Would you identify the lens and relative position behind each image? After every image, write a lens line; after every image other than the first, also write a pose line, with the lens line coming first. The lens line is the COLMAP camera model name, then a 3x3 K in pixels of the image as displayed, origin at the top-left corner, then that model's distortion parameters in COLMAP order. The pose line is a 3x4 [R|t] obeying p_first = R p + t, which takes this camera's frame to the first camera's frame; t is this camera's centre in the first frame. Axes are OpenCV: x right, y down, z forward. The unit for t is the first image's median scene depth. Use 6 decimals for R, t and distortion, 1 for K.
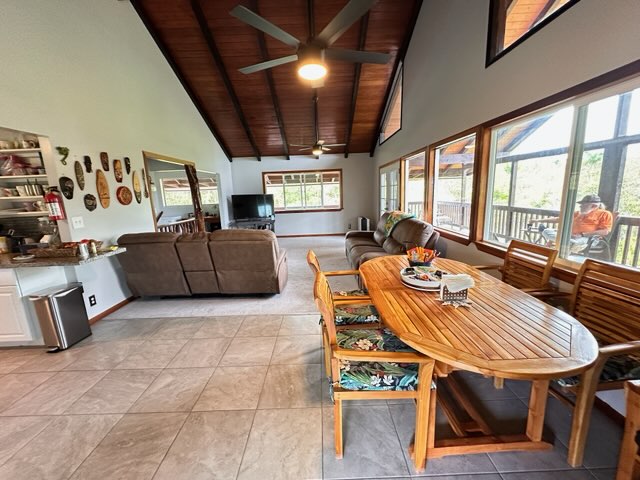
lens RADIAL K [[257.6, 0, 318.2], [0, 257.6, 239.7], [0, 0, 1]] dist [-0.001515, -0.000061]
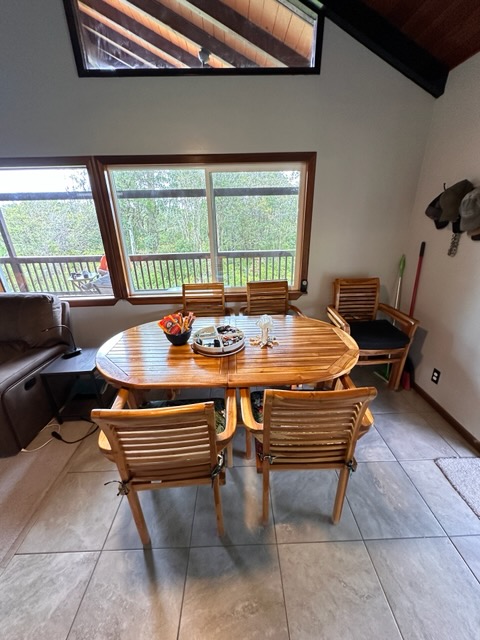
lens RADIAL K [[257.6, 0, 240.2], [0, 257.6, 321.0], [0, 0, 1]] dist [-0.001515, -0.000061]
pose [[-0.030134, -0.338364, 0.940533, -0.365765], [0.208086, 0.918220, 0.337004, -0.177606], [-0.977646, 0.205867, 0.042739, 0.726526]]
